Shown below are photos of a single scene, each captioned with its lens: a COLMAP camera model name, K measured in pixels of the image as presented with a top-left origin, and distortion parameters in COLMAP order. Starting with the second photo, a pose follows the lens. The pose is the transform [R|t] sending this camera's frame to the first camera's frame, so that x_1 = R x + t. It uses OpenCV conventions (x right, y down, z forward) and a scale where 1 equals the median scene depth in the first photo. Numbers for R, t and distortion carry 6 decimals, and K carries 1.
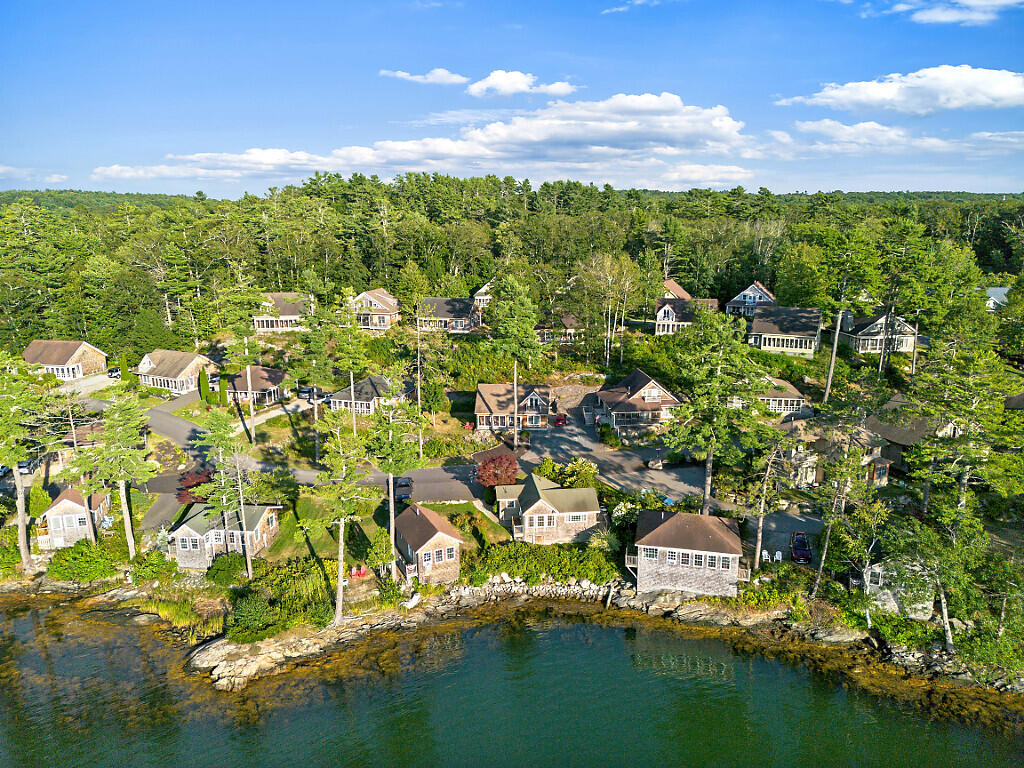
lens RADIAL K [[717.0, 0, 513.9], [0, 717.0, 366.4], [0, 0, 1]] dist [0.008448, -0.004459]
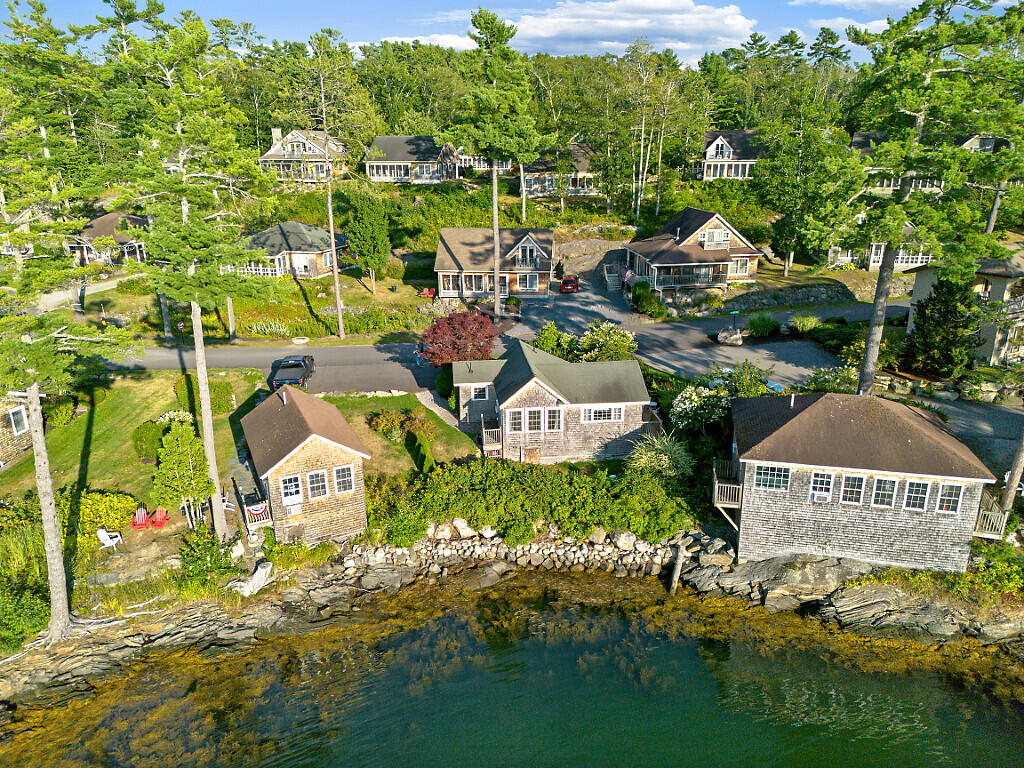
lens RADIAL K [[730.7, 0, 507.3], [0, 730.7, 378.4], [0, 0, 1]] dist [-0.003643, 0.003485]
pose [[0.999931, -0.002899, -0.011415, 0.024488], [0.004068, 0.994590, 0.103798, 0.135639], [0.011052, -0.103837, 0.994533, 0.496278]]
